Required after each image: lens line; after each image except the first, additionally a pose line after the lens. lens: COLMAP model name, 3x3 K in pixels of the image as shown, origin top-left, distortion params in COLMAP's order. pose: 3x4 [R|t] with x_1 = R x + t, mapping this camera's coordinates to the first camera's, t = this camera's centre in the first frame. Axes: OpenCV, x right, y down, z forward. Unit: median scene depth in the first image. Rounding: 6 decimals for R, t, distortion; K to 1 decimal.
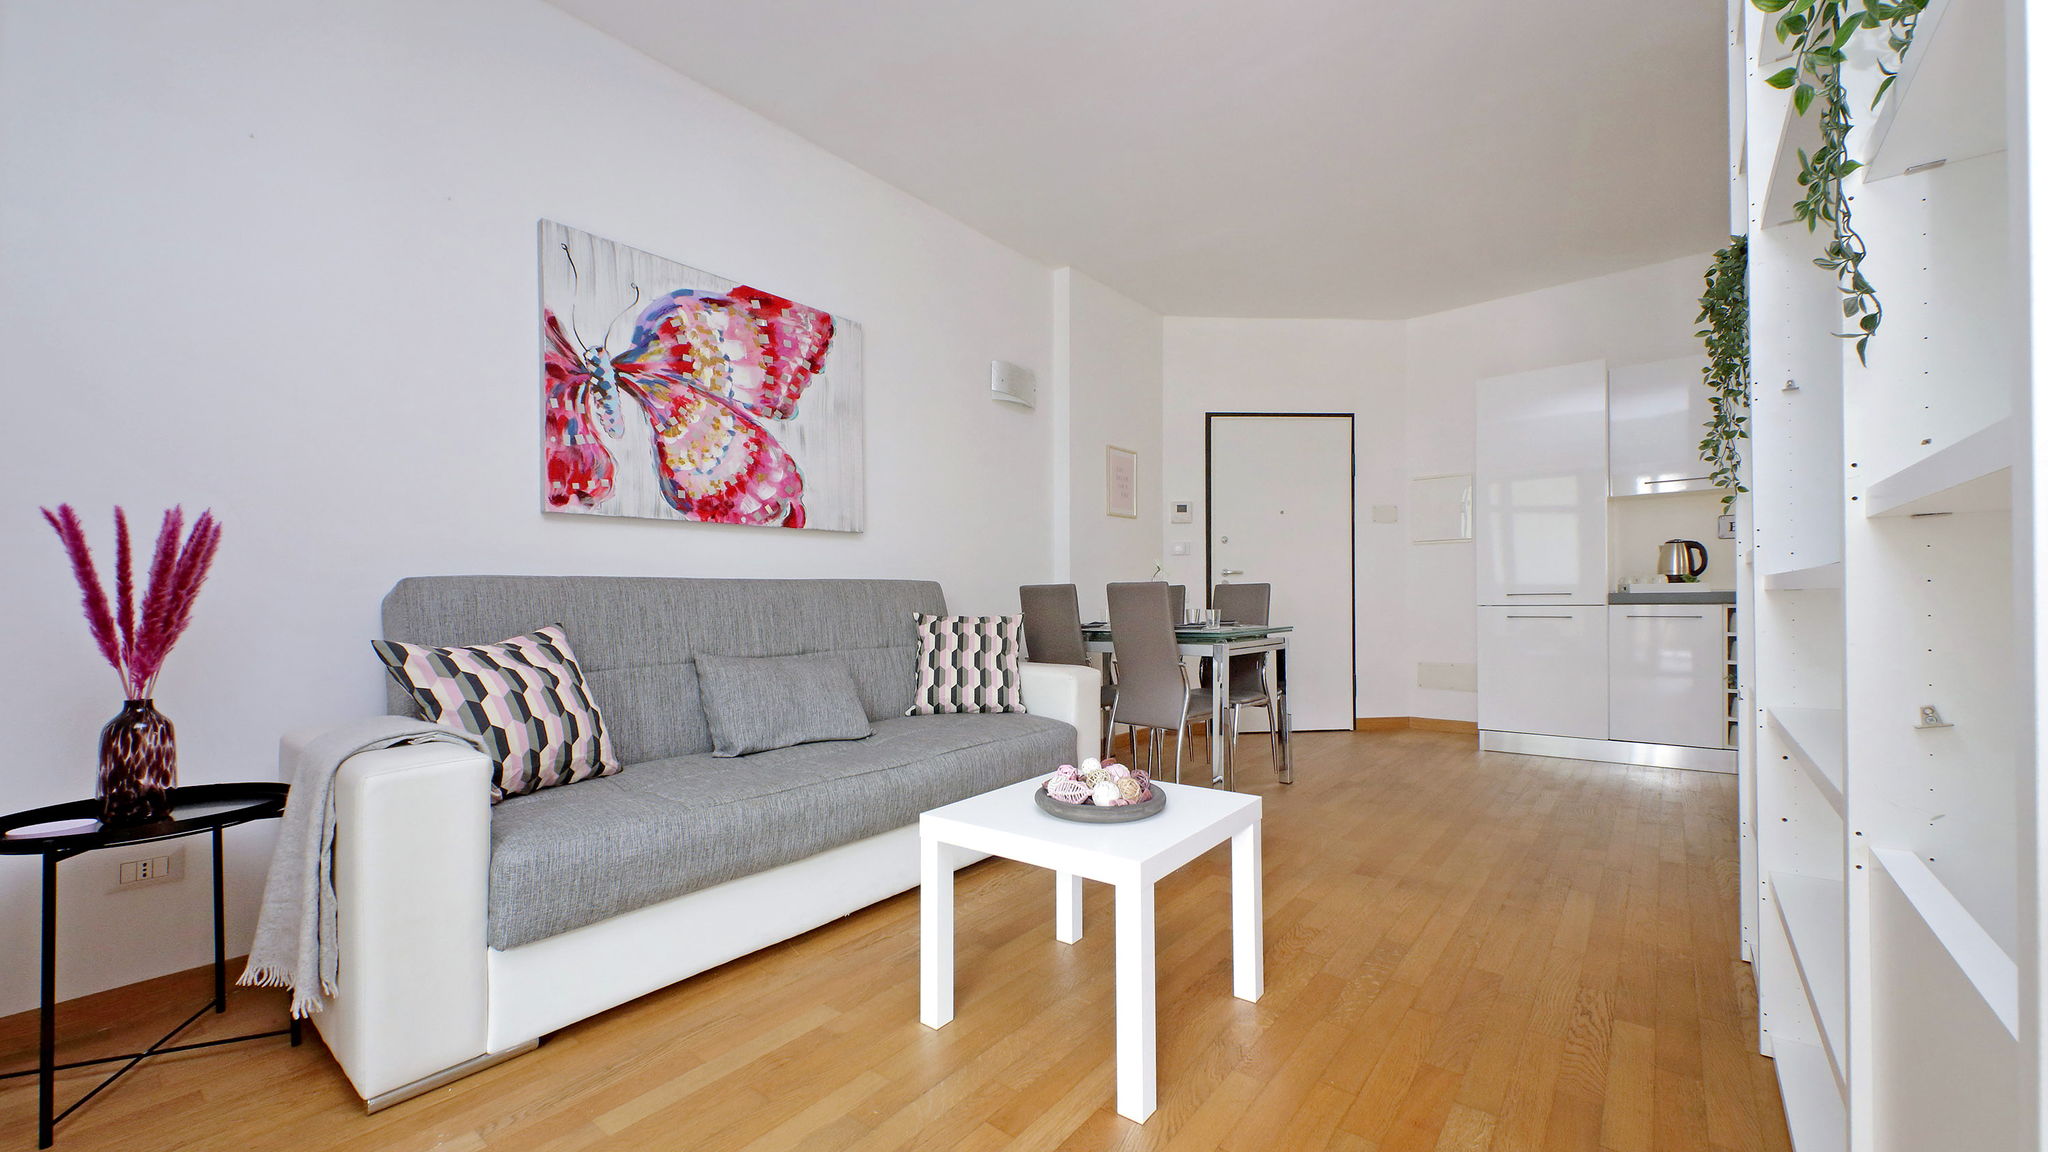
lens RADIAL K [[792.0, 0, 1038.2], [0, 792.0, 600.5], [0, 0, 1]] dist [0.054525, -0.020293]
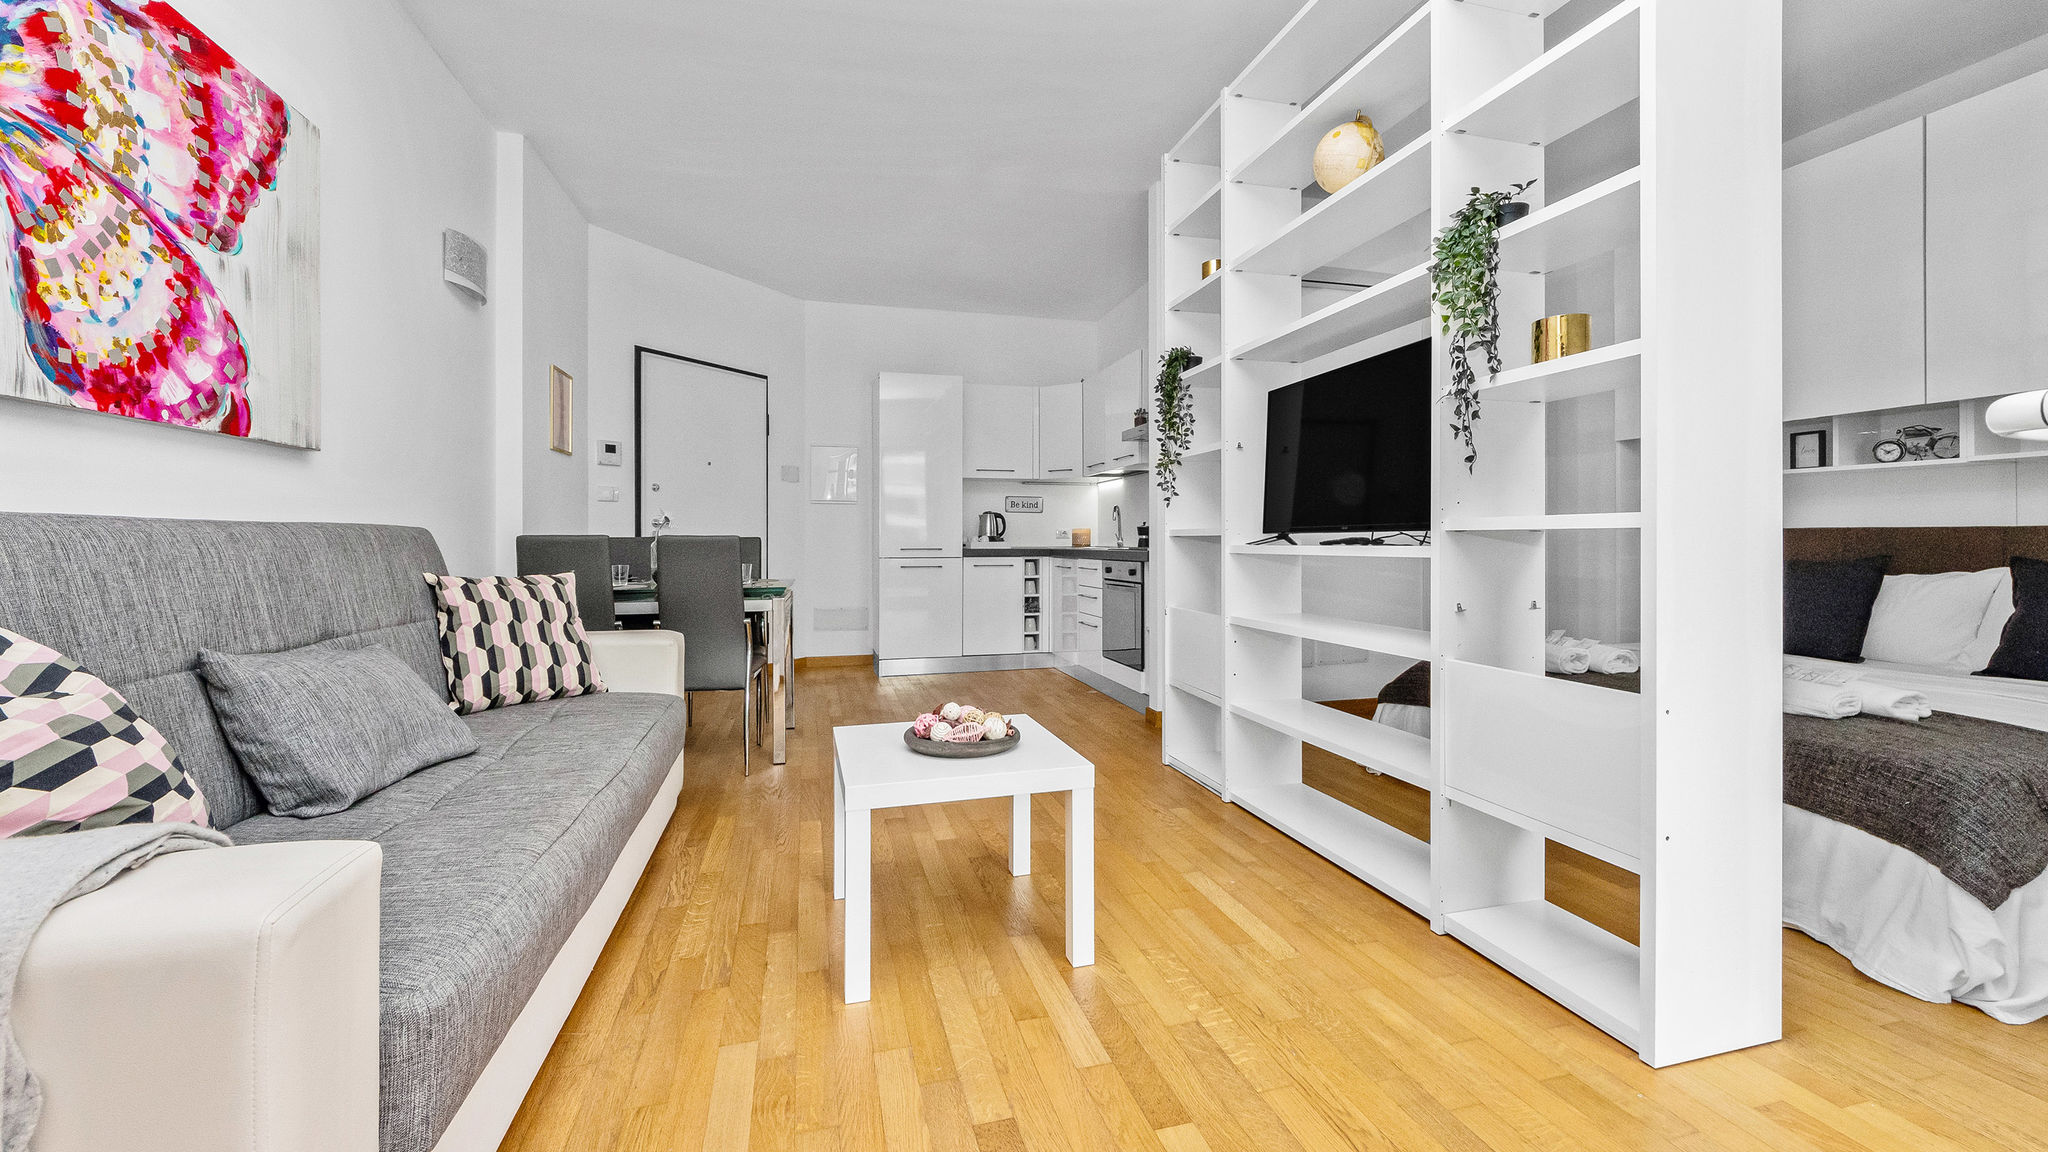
lens RADIAL K [[799.0, 0, 1020.6], [0, 799.0, 553.9], [0, 0, 1]] dist [0.001589, 0.000385]
pose [[0.591037, 0.000669, 0.806644, -0.468945], [-0.005823, 0.999977, 0.003437, -0.007673], [-0.806624, -0.006729, 0.591027, 0.173428]]
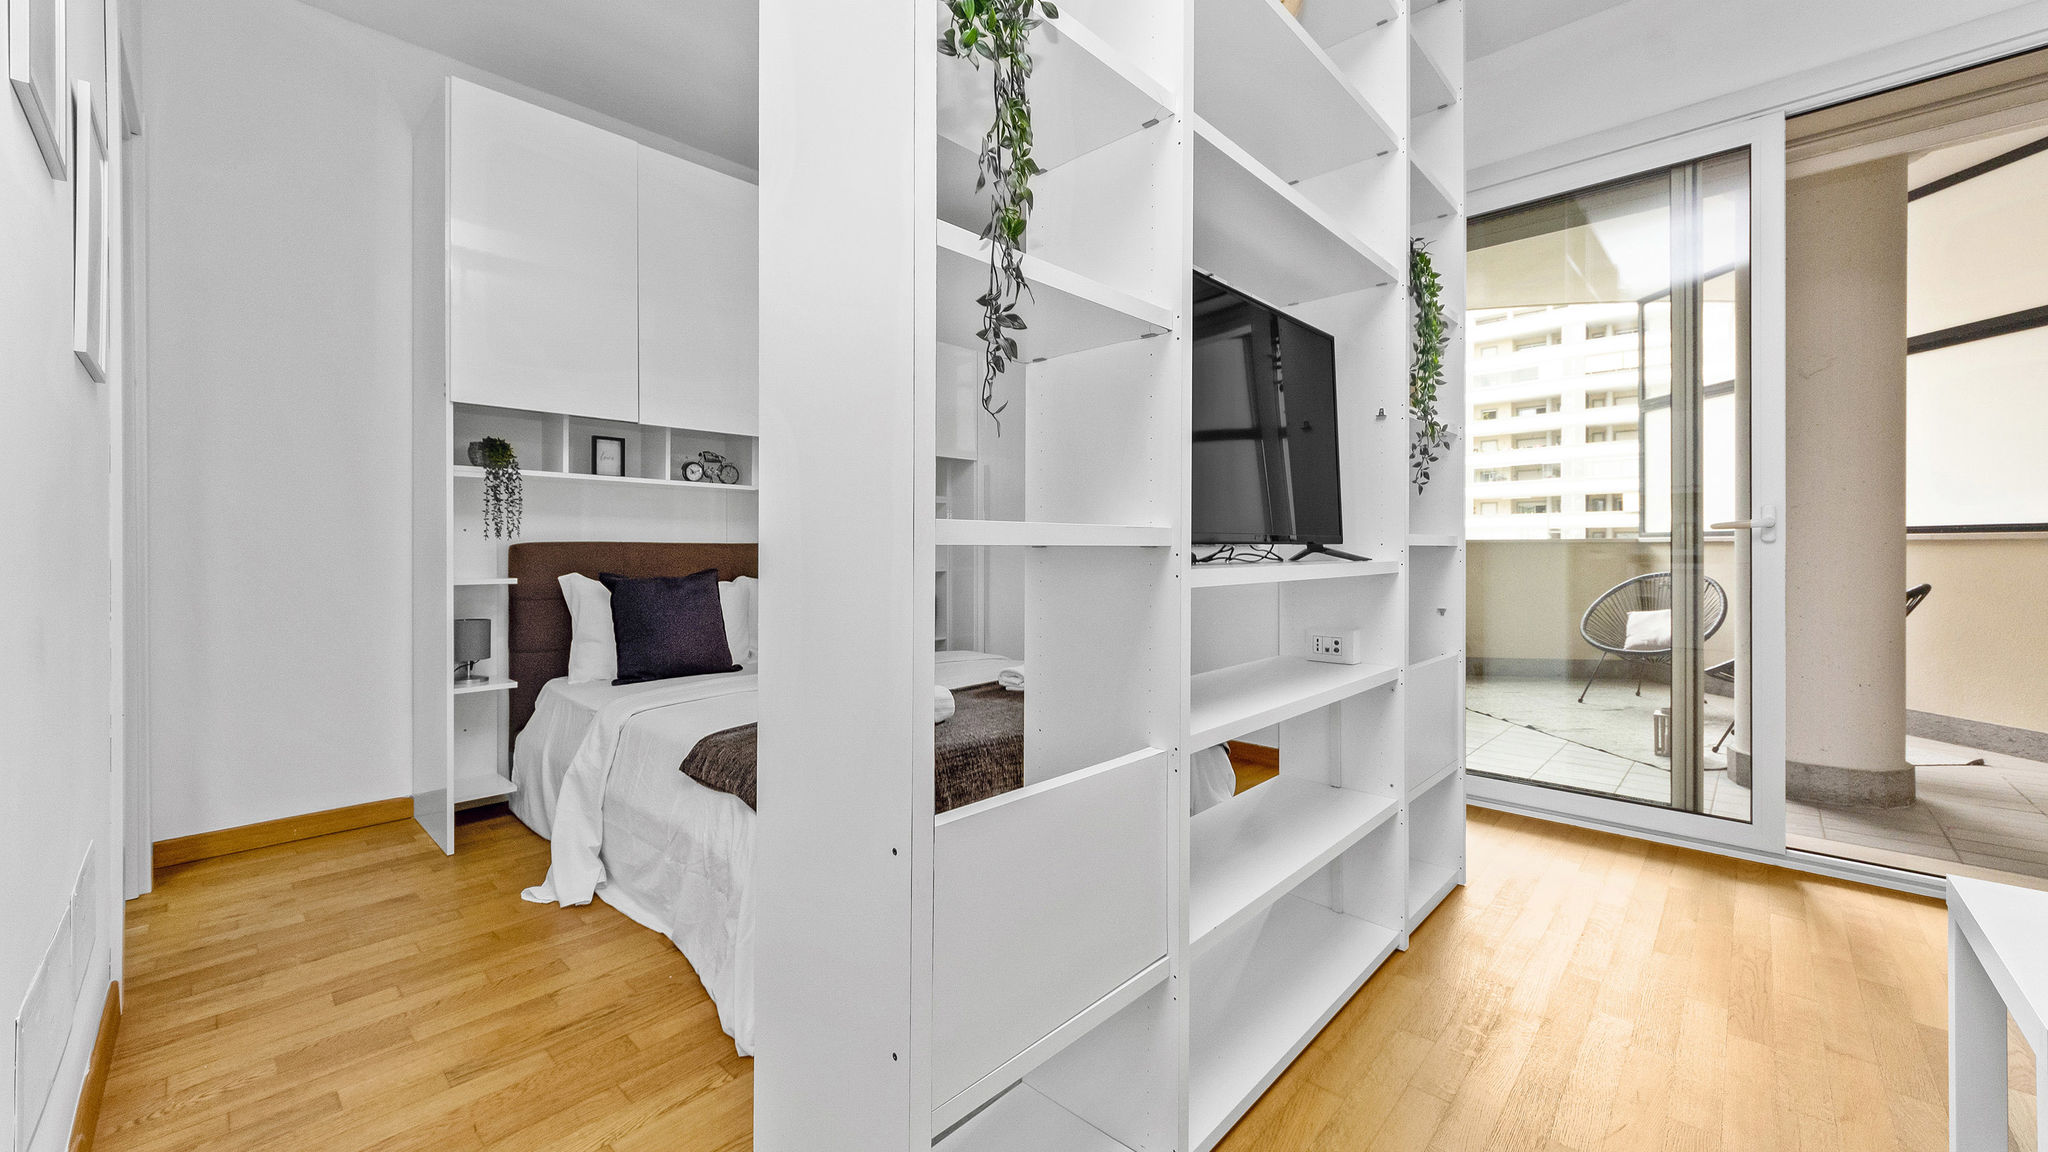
lens RADIAL K [[789.1, 0, 1028.6], [0, 789.1, 548.2], [0, 0, 1]] dist [0.002791, 0.000098]
pose [[-0.996987, 0.016910, 0.075701, 0.513399], [0.016811, 0.999857, -0.001947, -0.028284], [-0.075723, -0.000669, -0.997129, 0.948974]]
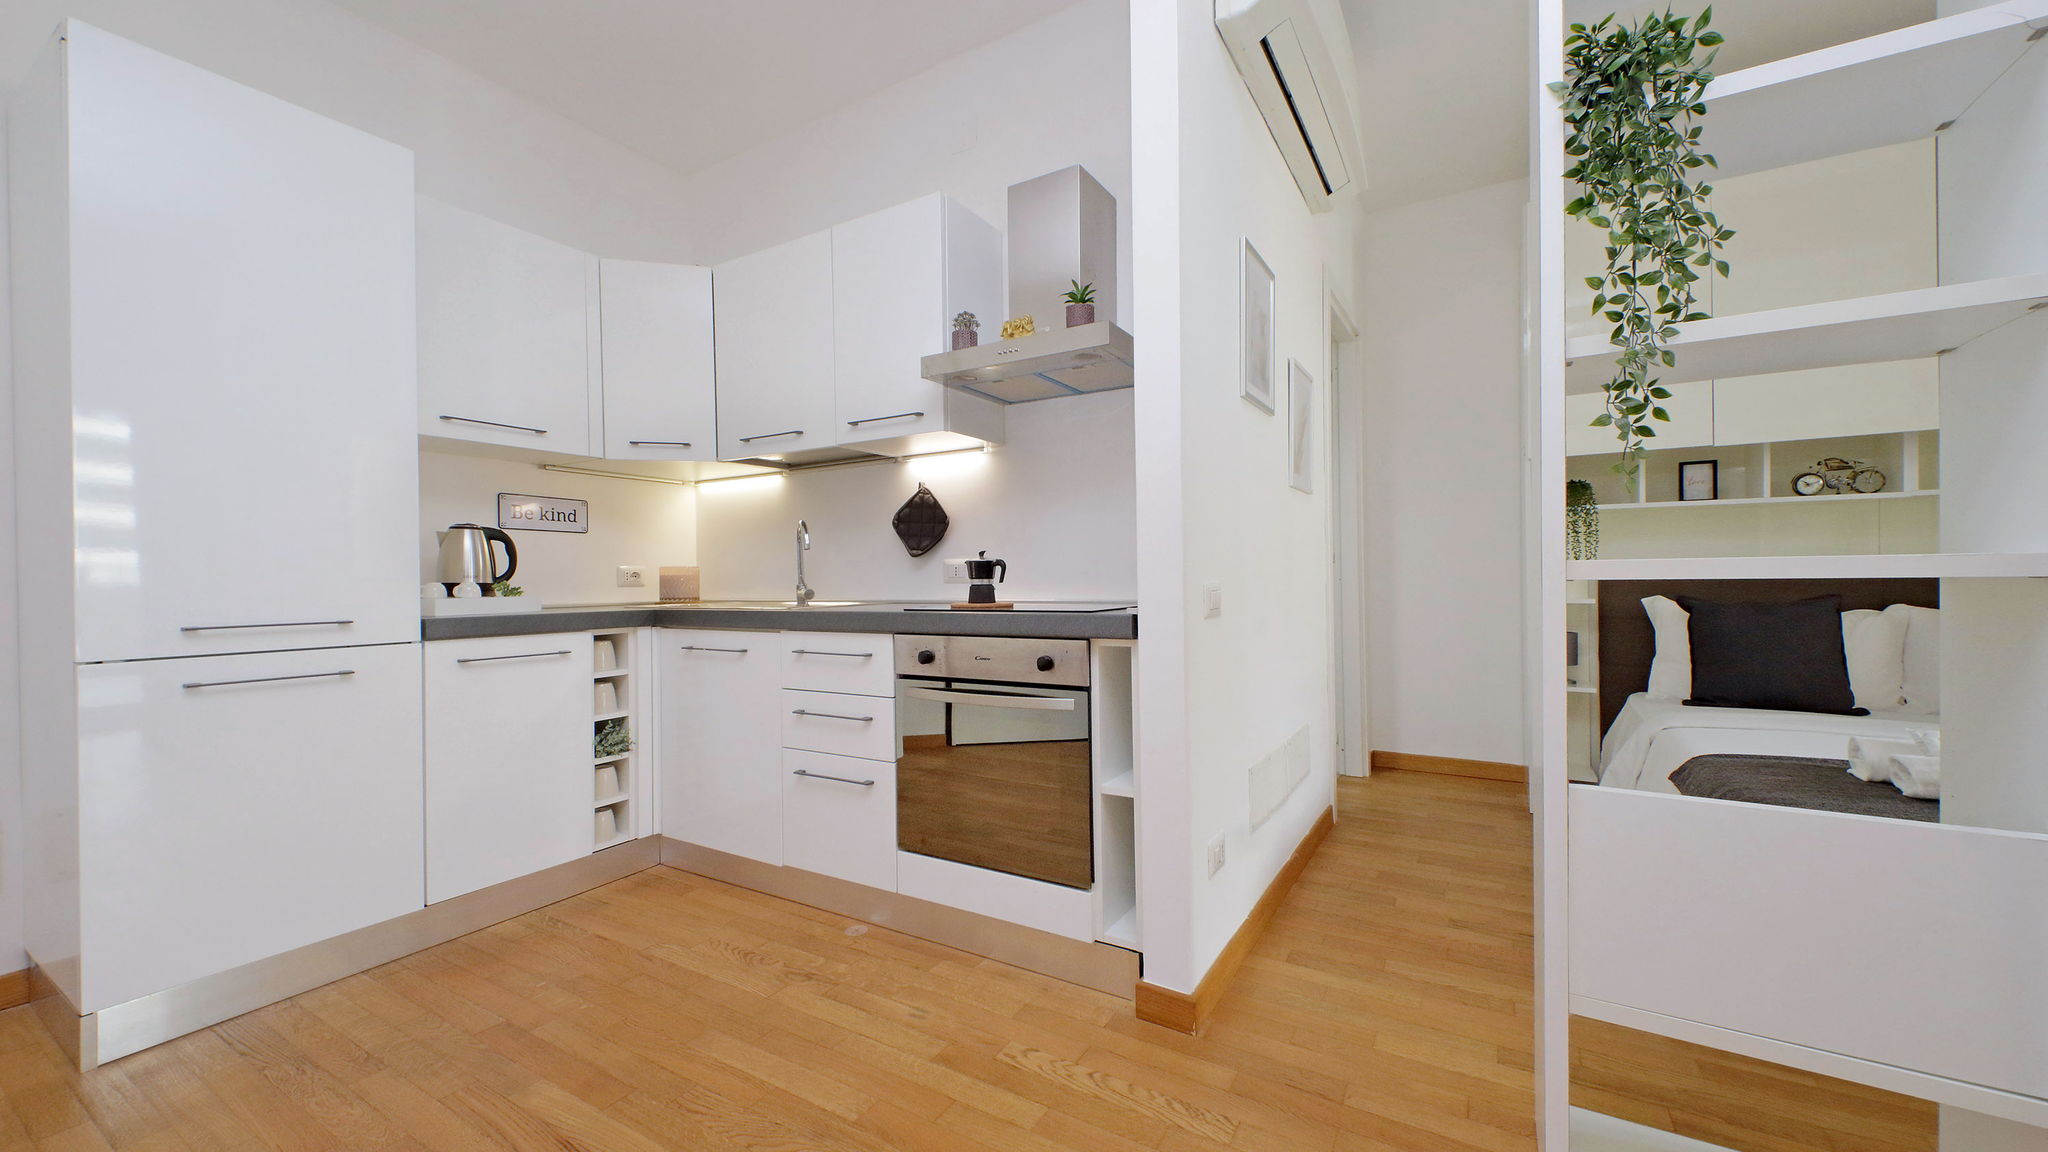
lens RADIAL K [[770.5, 0, 1024.8], [0, 770.5, 580.8], [0, 0, 1]] dist [0.036044, -0.019083]
pose [[-0.139185, 0.013333, 0.990177, 0.233573], [0.015706, 0.999813, -0.011255, -0.029933], [-0.990142, 0.013985, -0.139369, 0.986244]]
